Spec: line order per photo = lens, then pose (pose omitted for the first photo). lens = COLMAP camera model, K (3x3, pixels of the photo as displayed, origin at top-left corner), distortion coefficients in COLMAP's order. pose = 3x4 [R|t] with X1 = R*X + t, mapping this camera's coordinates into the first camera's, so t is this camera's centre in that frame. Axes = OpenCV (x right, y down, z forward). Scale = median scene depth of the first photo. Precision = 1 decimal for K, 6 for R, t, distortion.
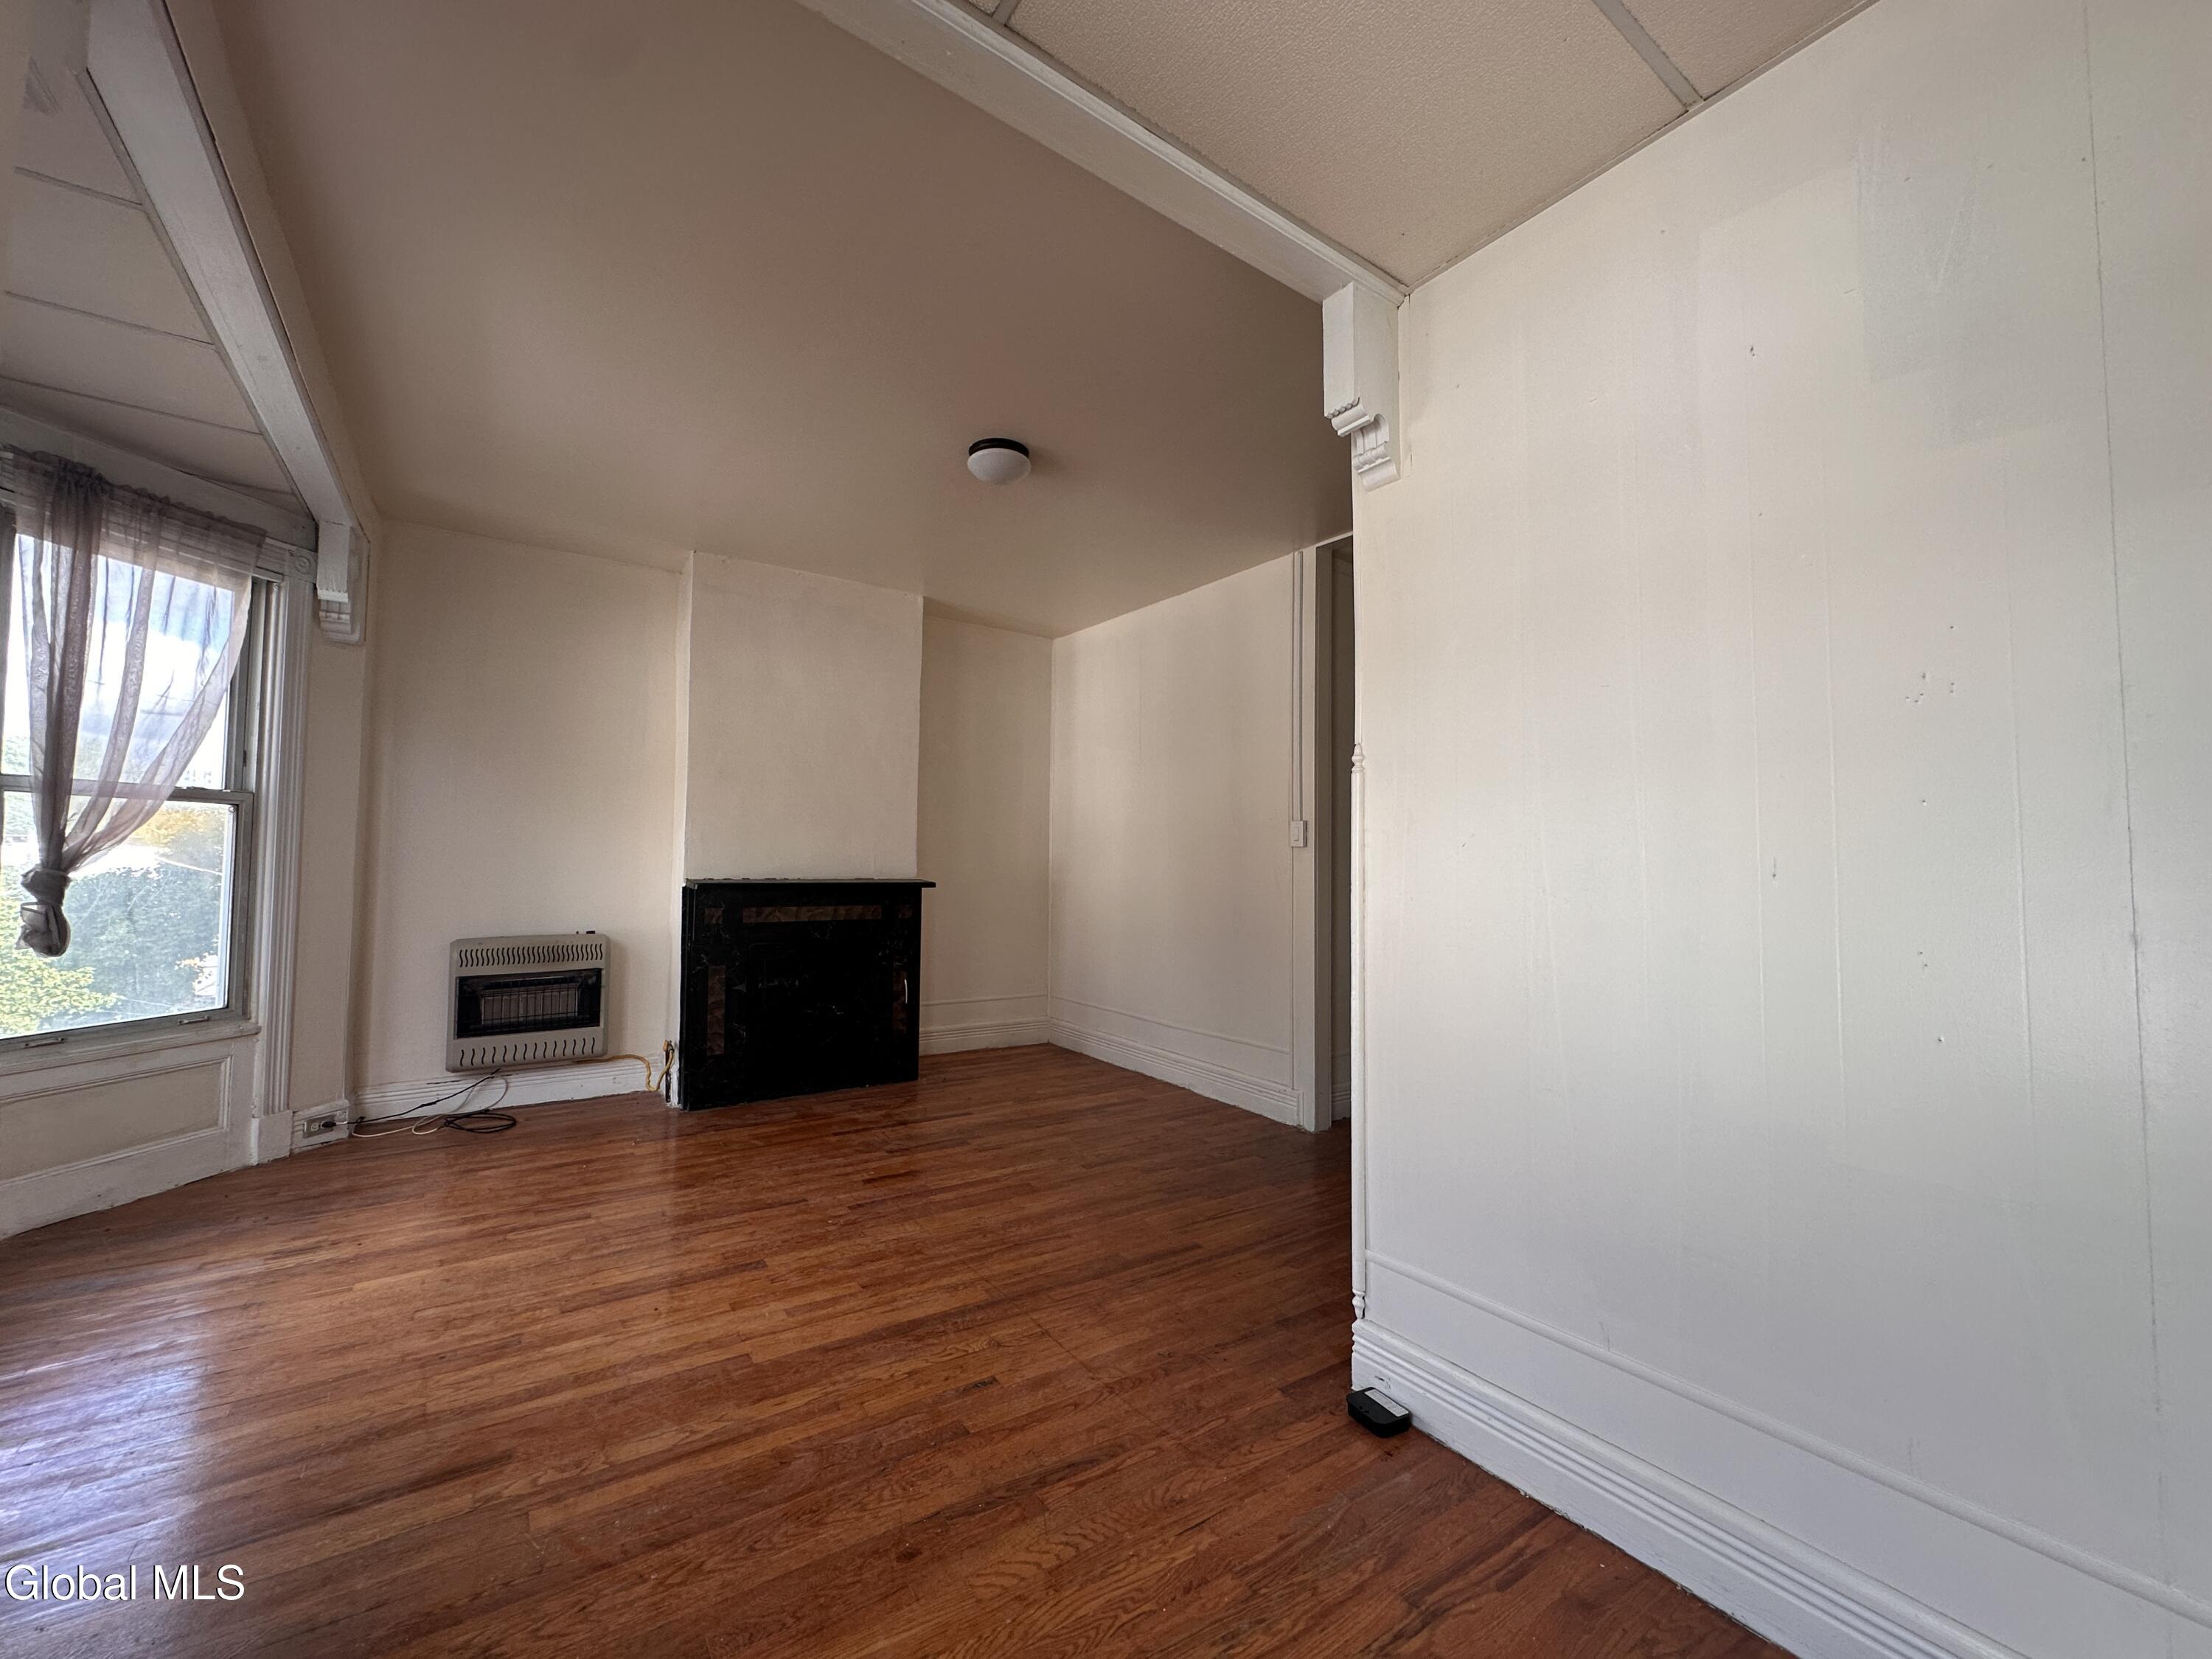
lens RADIAL K [[881.9, 0, 1104.3], [0, 881.9, 822.4], [0, 0, 1]] dist [-0.002539, 0.000592]
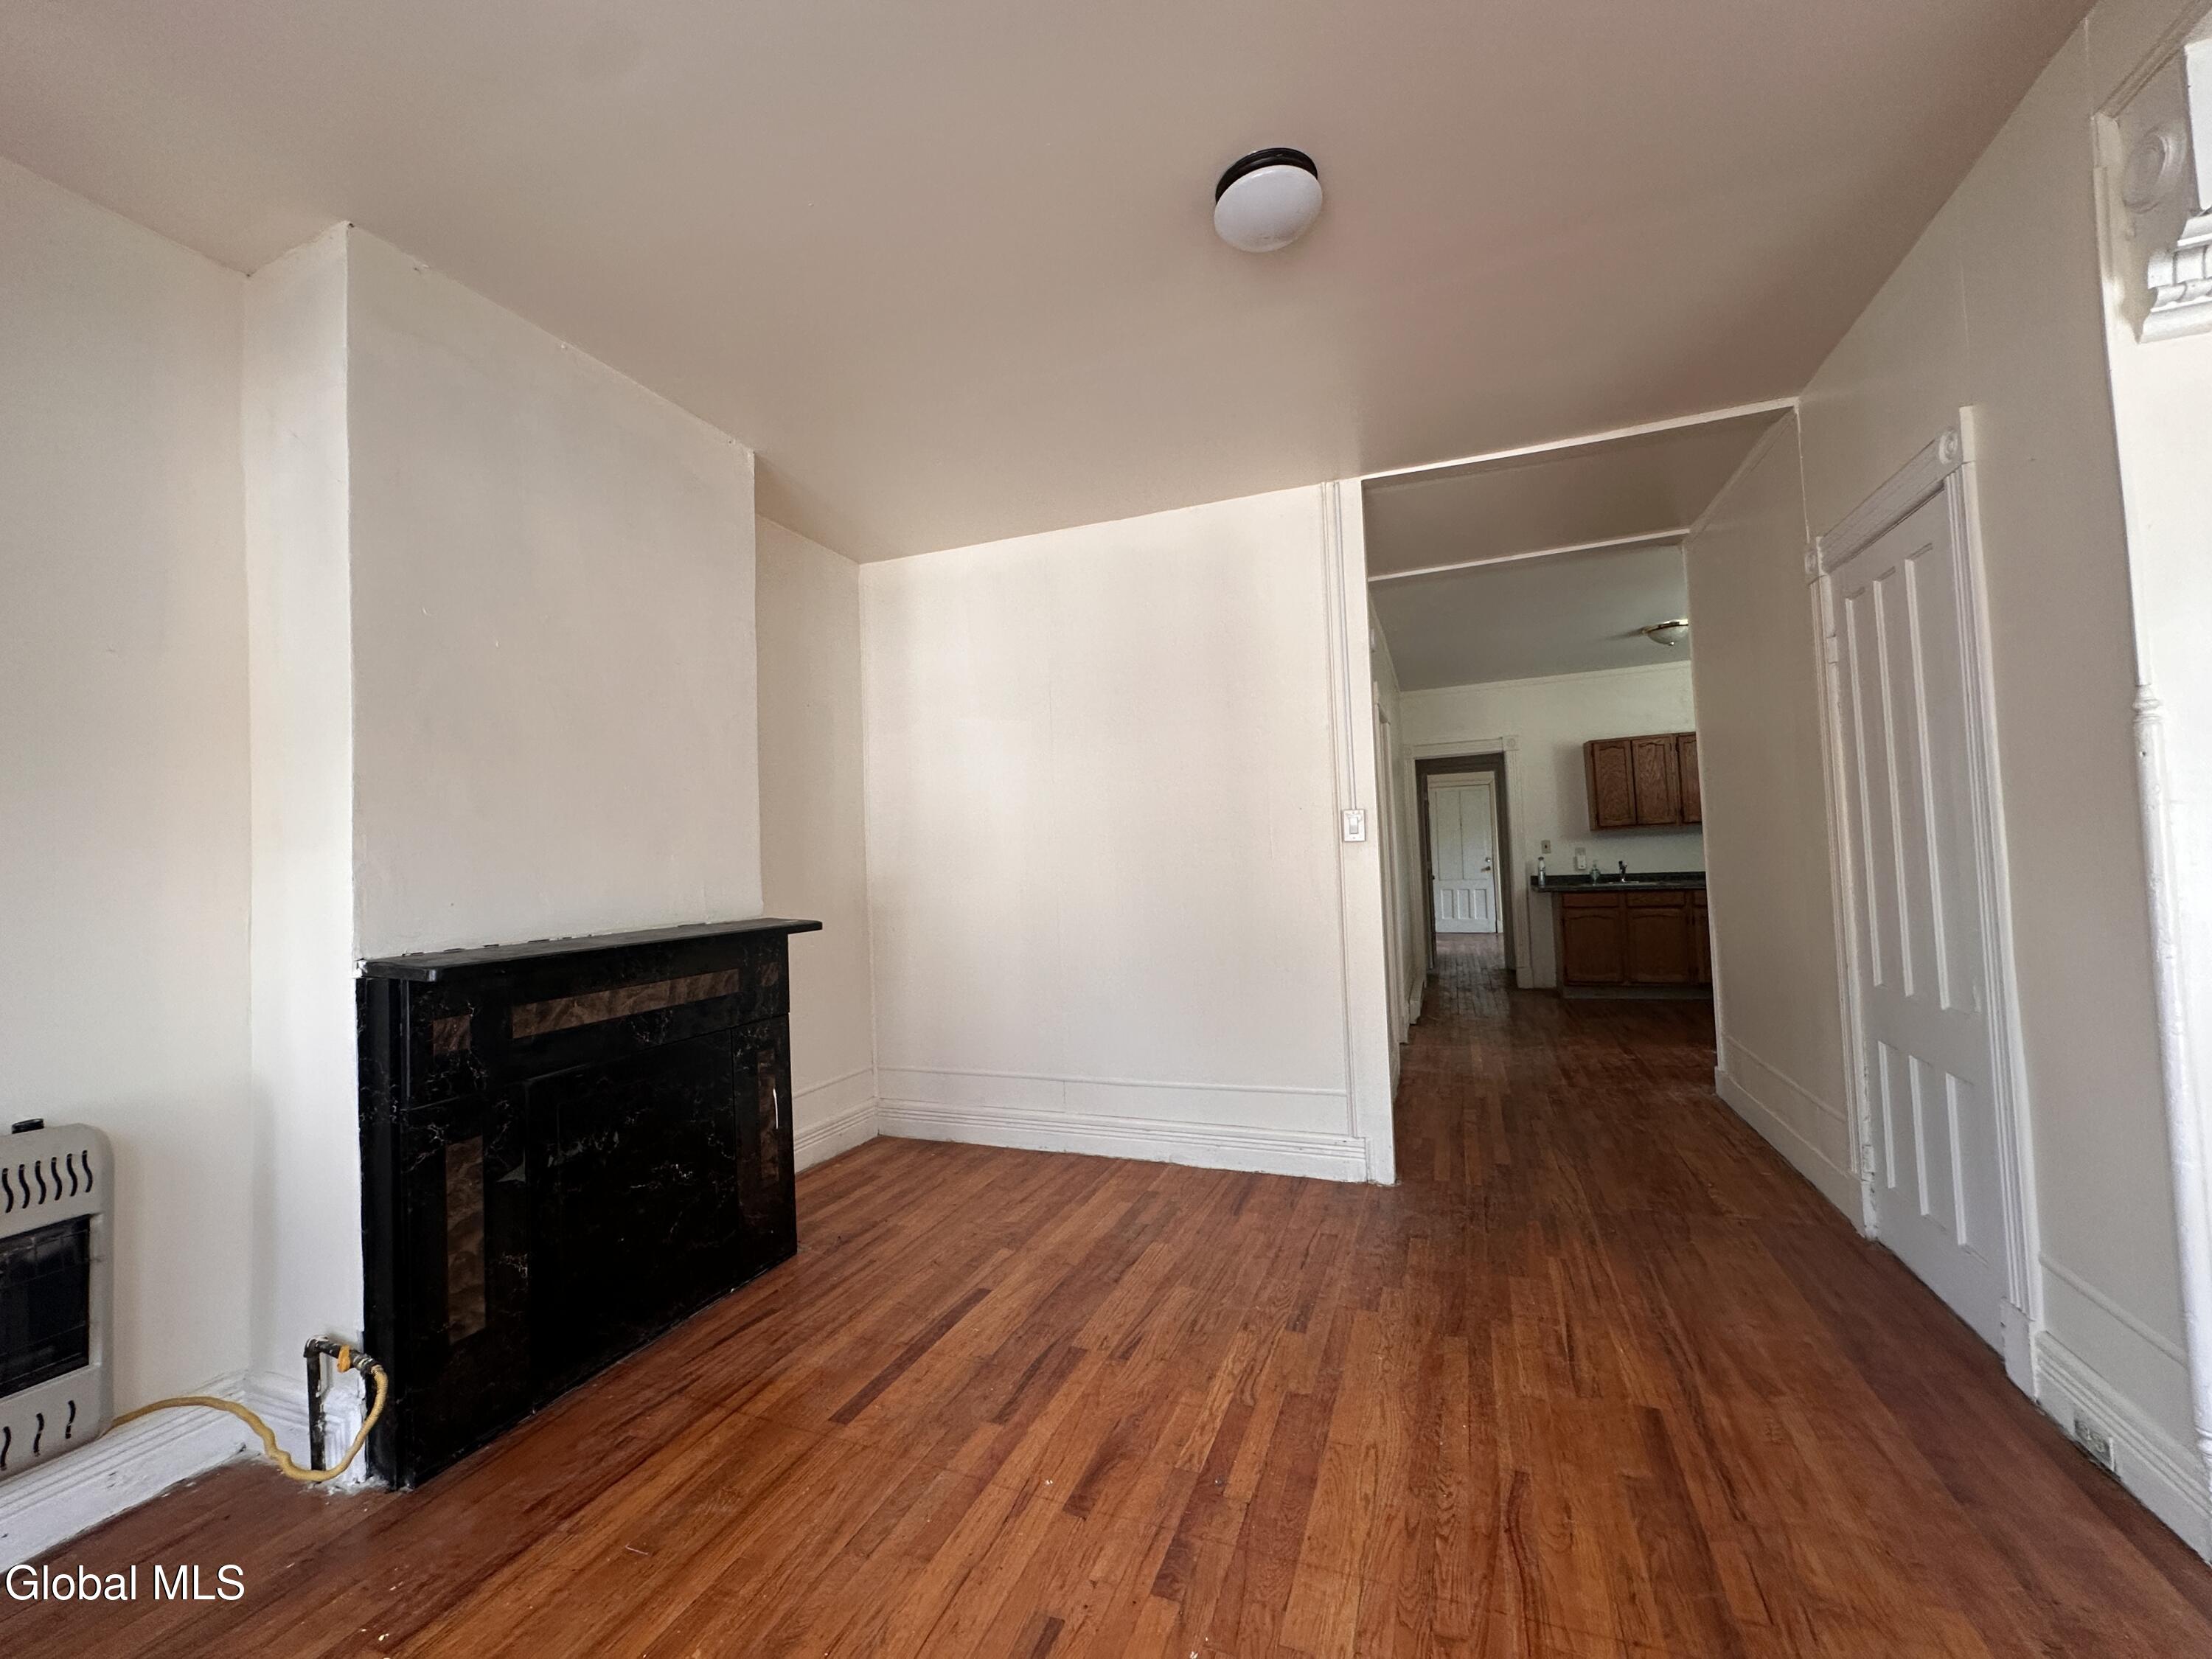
lens RADIAL K [[881.9, 0, 1105.0], [0, 881.9, 823.6], [0, 0, 1]] dist [-0.002539, 0.000592]
pose [[0.830384, -0.020394, 0.556817, -0.450684], [0.021809, 0.999754, 0.004093, 0.002539], [-0.556764, 0.008745, 0.830625, 0.469171]]
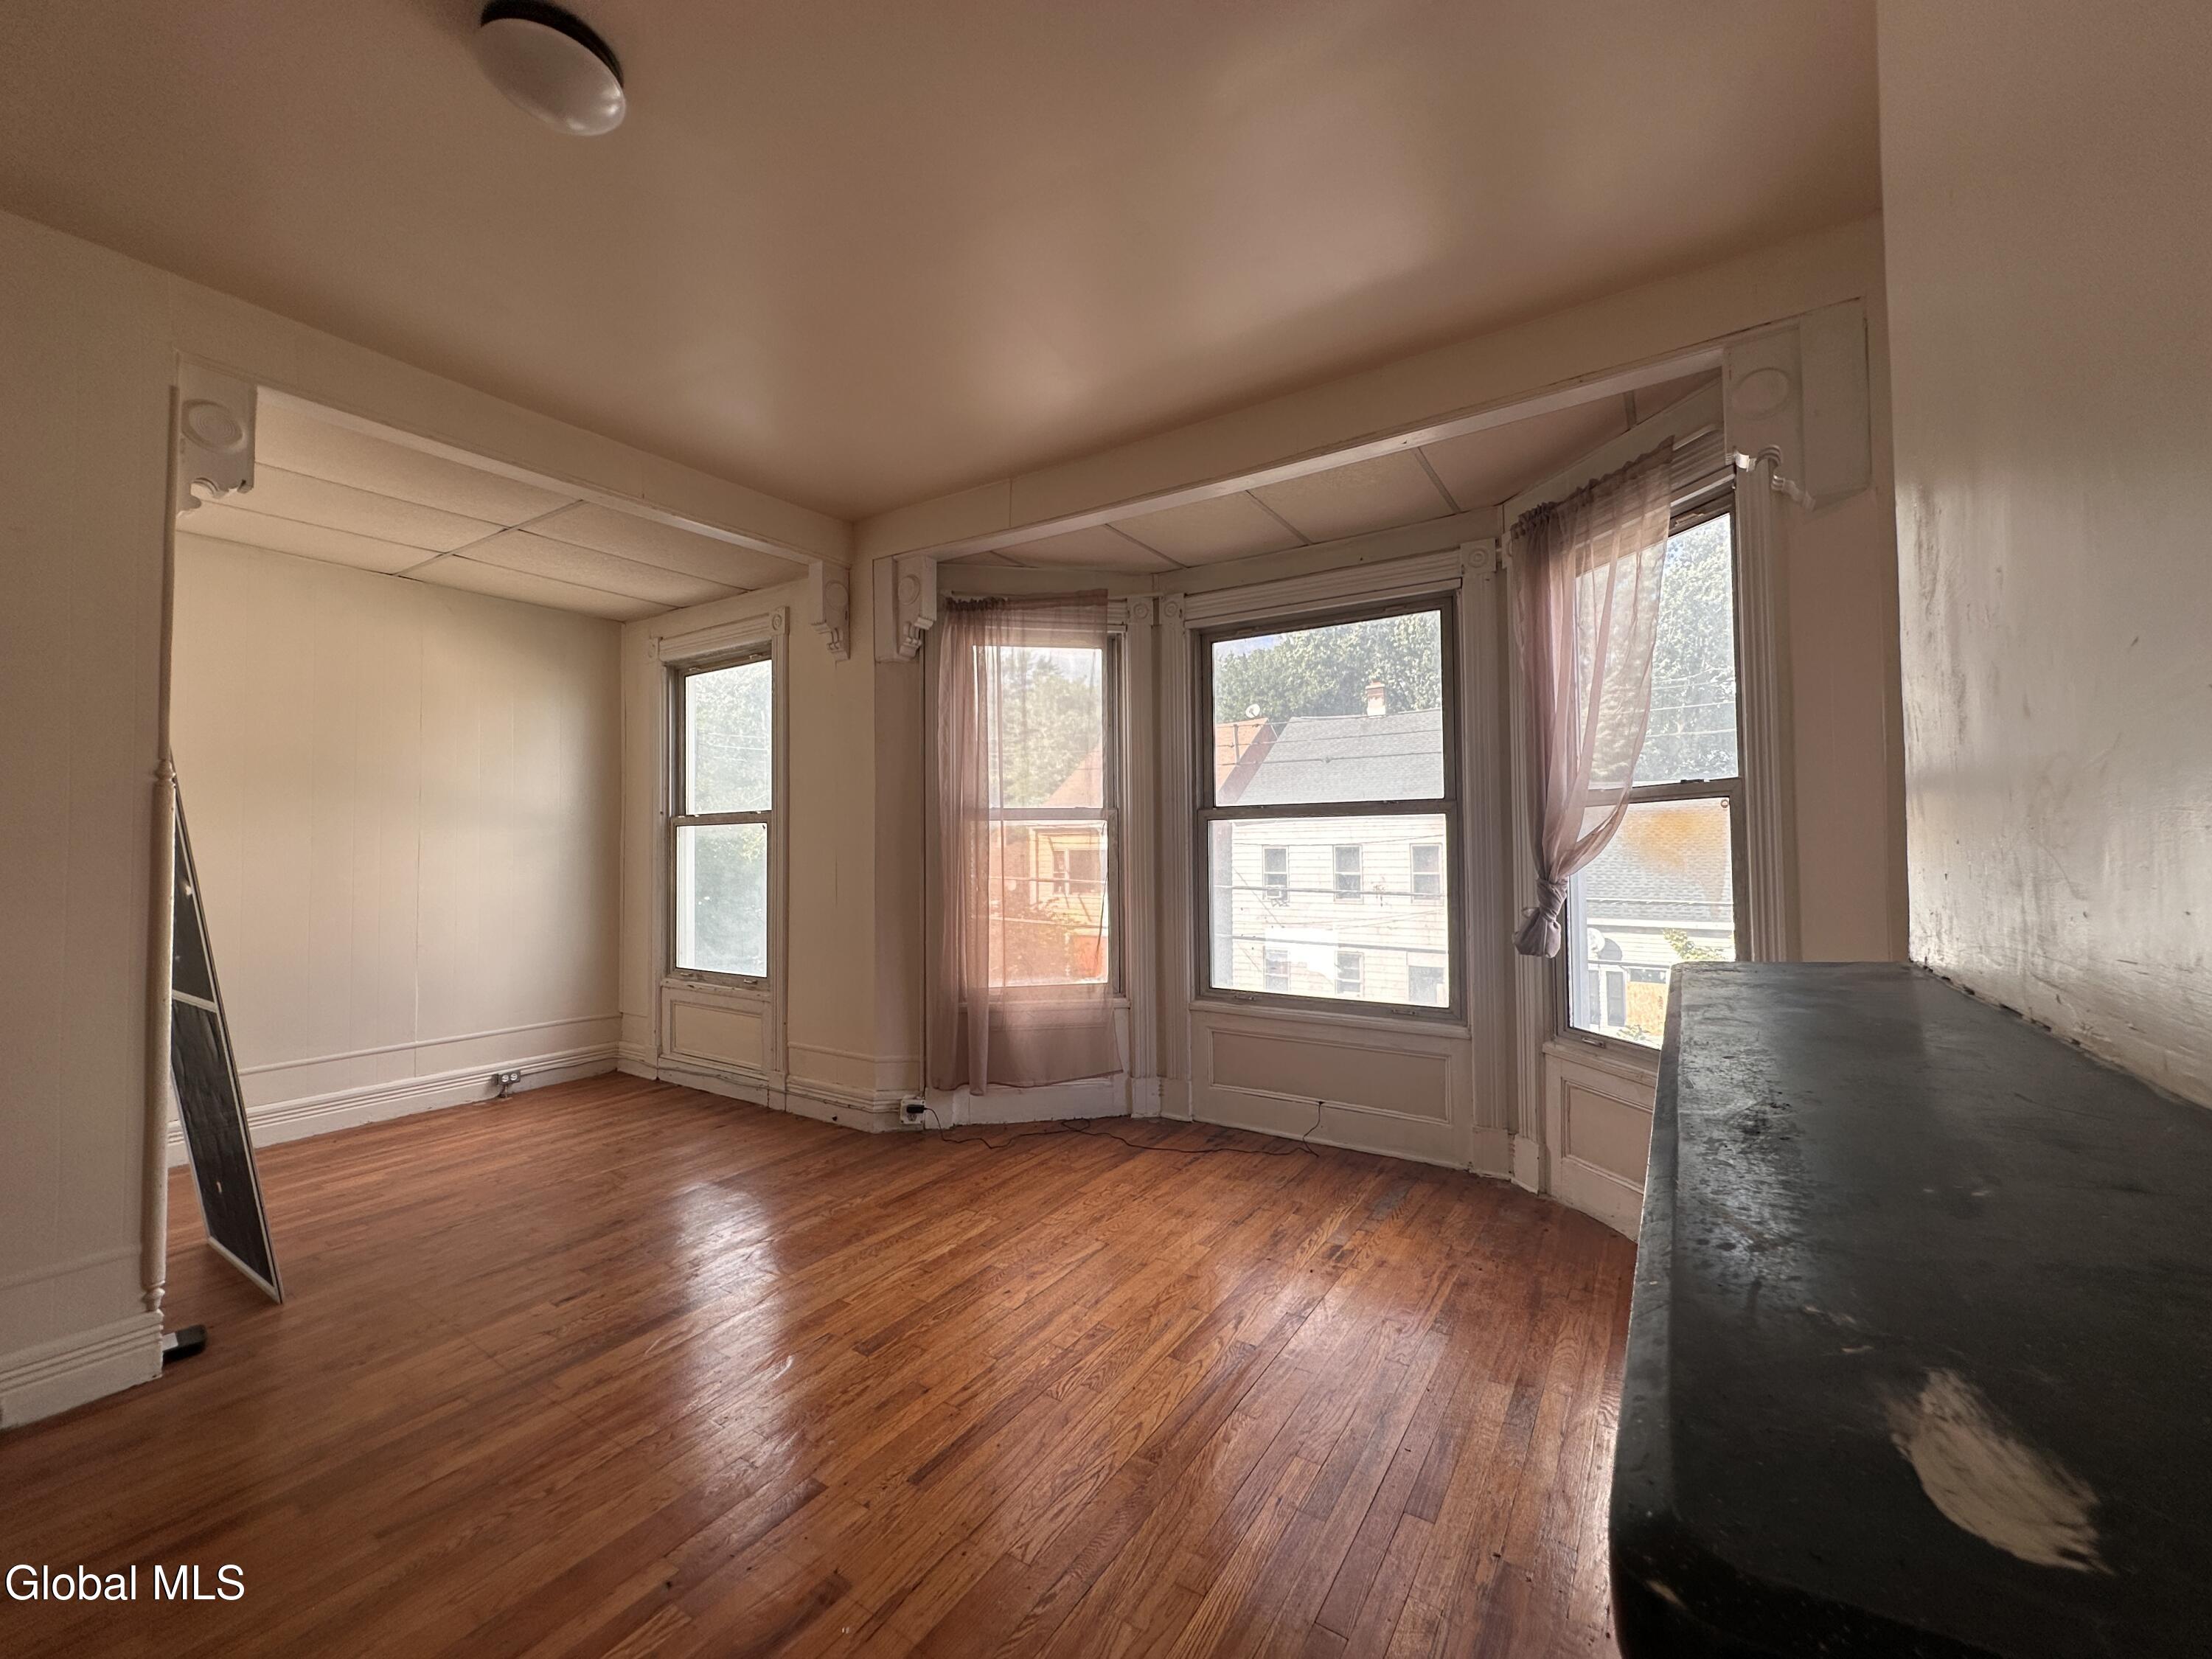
lens RADIAL K [[881.9, 0, 1102.4], [0, 881.9, 827.4], [0, 0, 1]] dist [-0.002539, 0.000592]
pose [[-0.929403, -0.013207, -0.368829, -0.188462], [0.015368, 0.997108, -0.074430, 0.044473], [0.368745, -0.074843, -0.926512, 1.263901]]
